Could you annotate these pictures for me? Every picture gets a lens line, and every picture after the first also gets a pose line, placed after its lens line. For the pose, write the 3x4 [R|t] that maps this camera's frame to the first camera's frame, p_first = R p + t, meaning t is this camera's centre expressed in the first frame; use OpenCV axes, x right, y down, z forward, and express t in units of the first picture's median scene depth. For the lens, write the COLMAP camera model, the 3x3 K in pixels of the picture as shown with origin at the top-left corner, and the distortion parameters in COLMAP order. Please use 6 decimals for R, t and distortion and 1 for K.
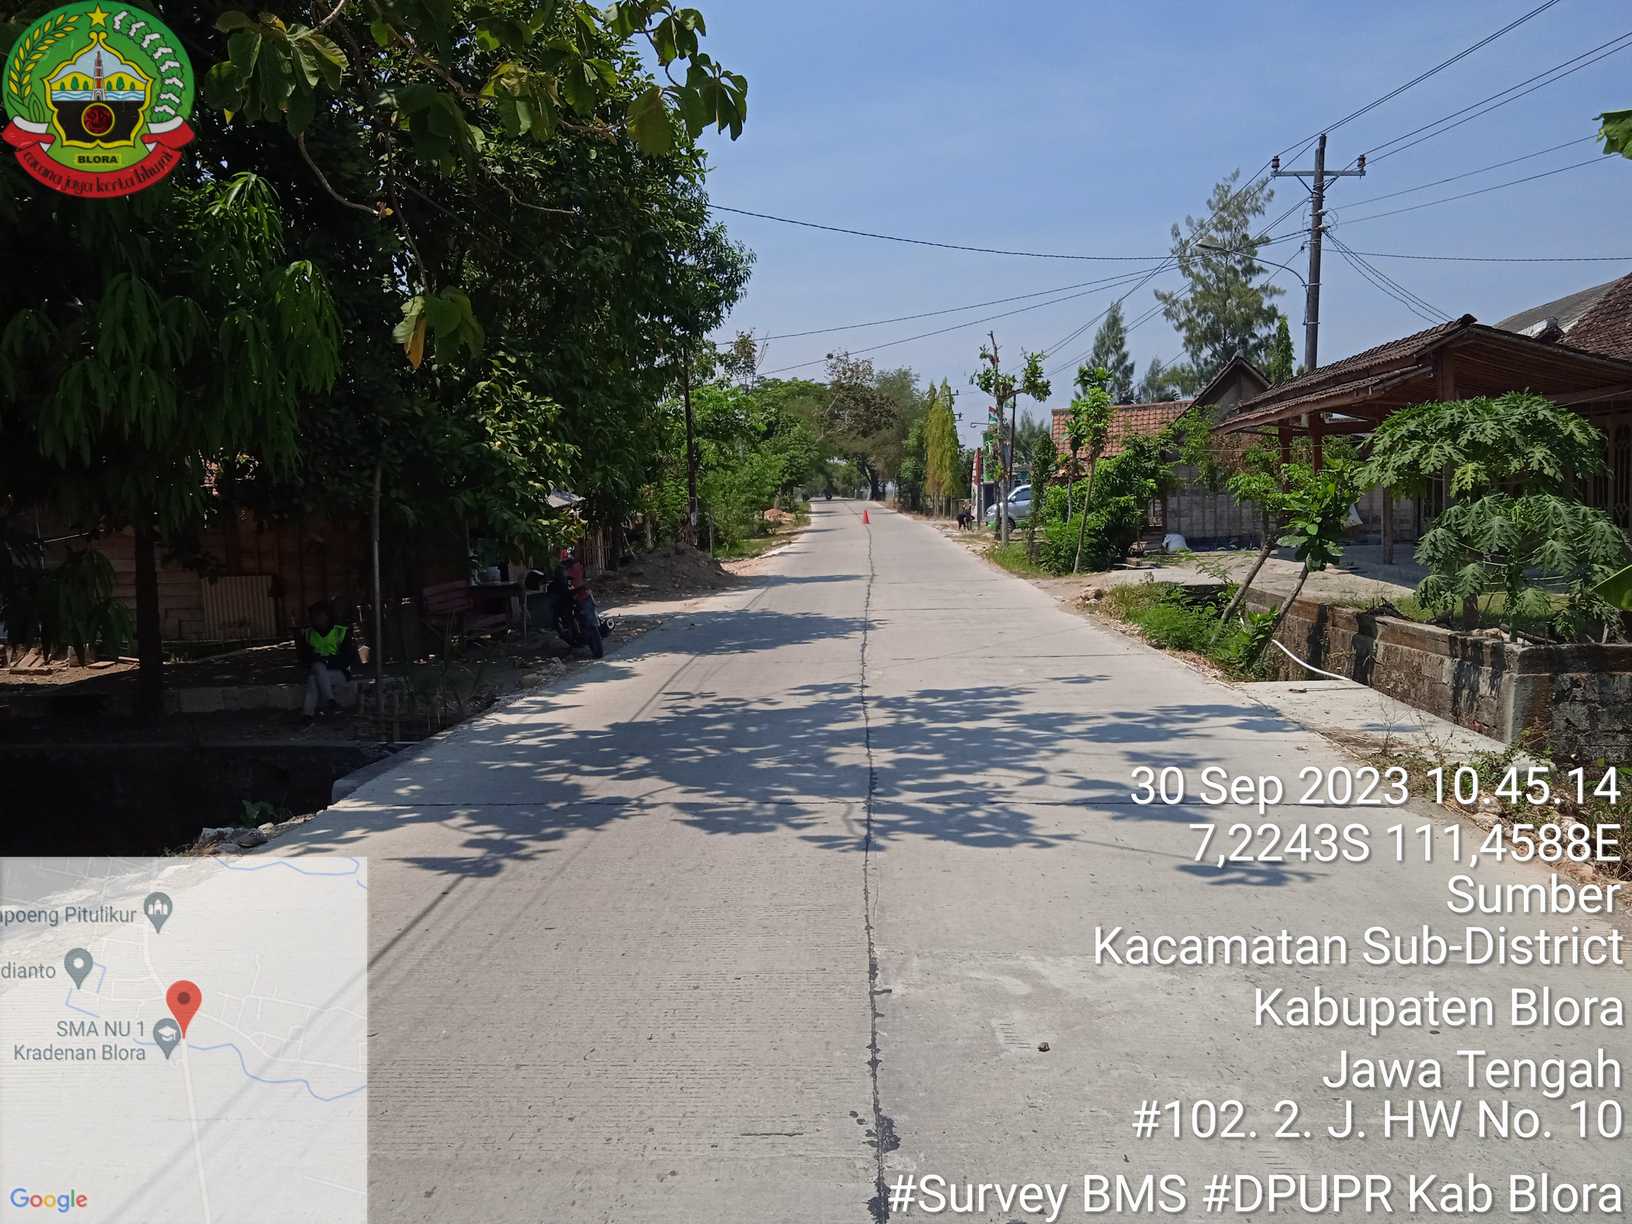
lens RADIAL K [[1358.9, 0, 815.8], [0, 1358.9, 612.1], [0, 0, 1]] dist [0.059663, -0.065569]
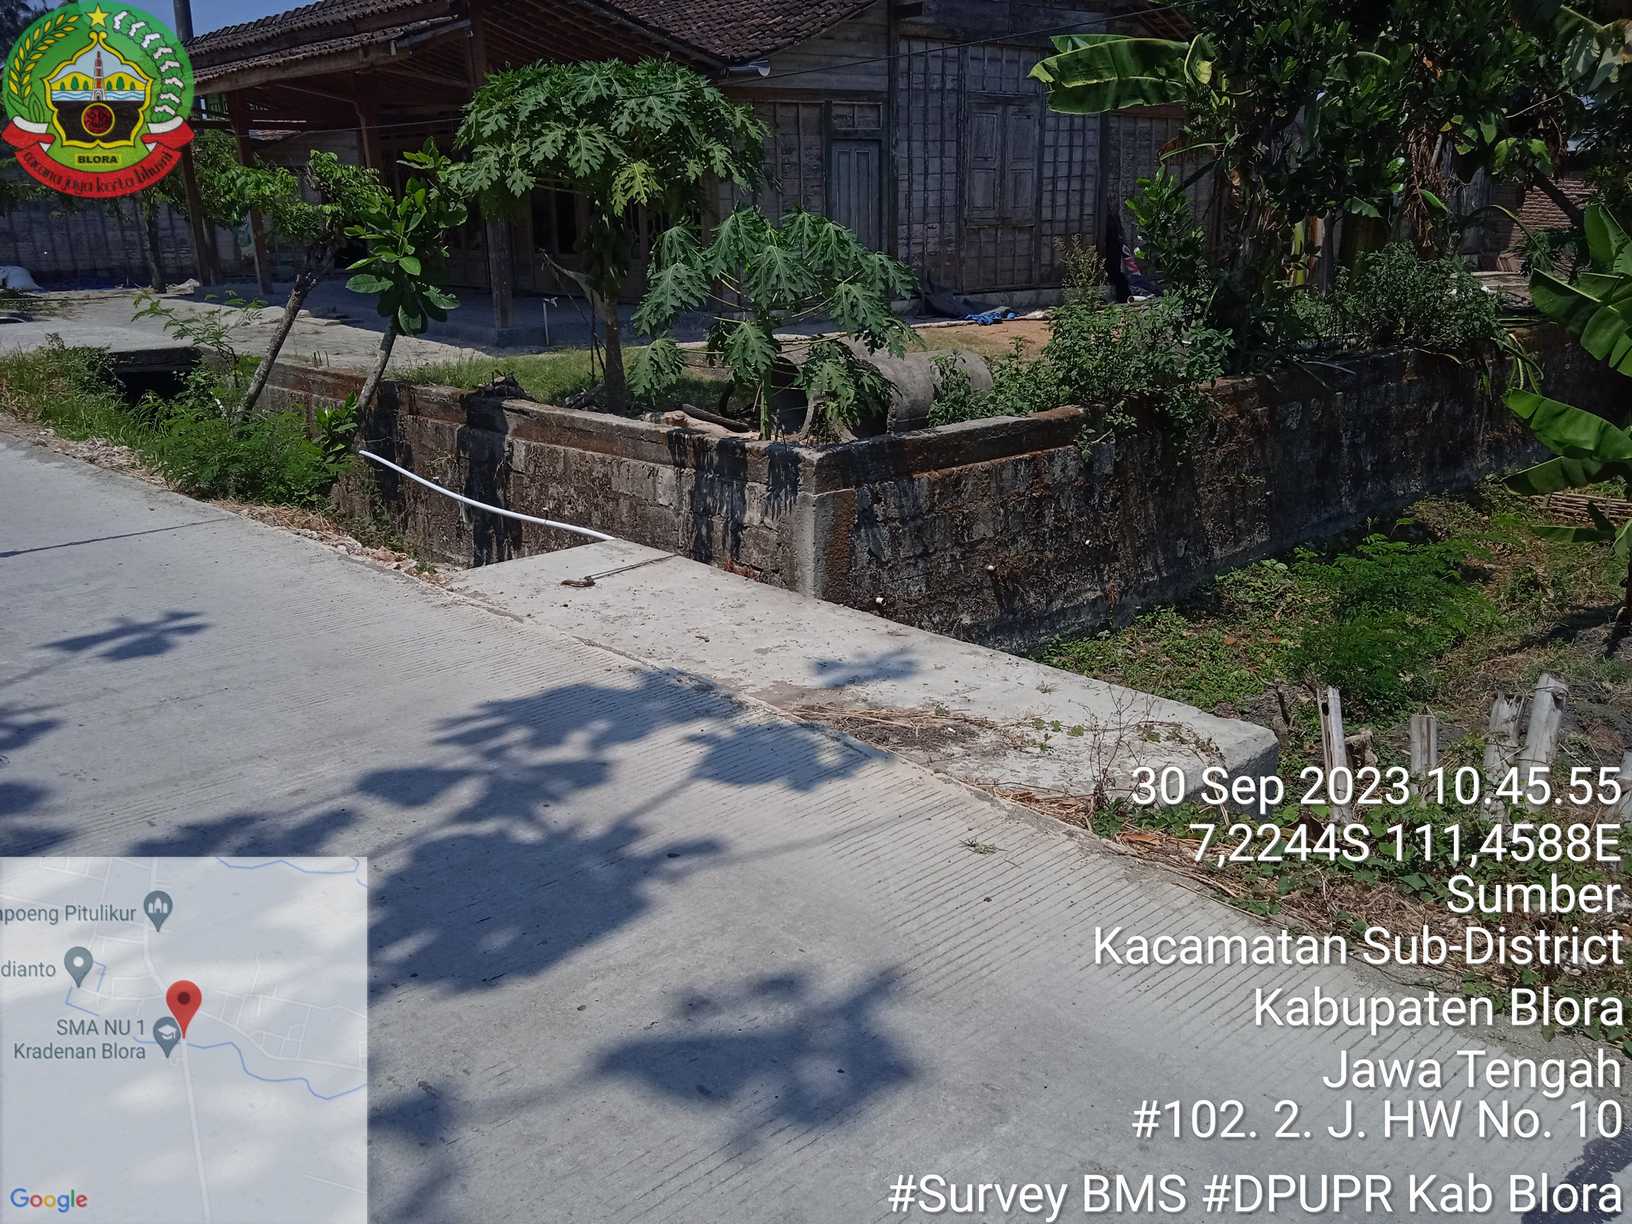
lens RADIAL K [[1358.9, 0, 807.1], [0, 1358.9, 619.4], [0, 0, 1]] dist [0.059663, -0.065569]
pose [[0.692790, -0.189410, 0.695820, 0.031802], [0.048545, 0.974951, 0.217059, -0.032108], [-0.719504, -0.116597, 0.684631, 0.453793]]
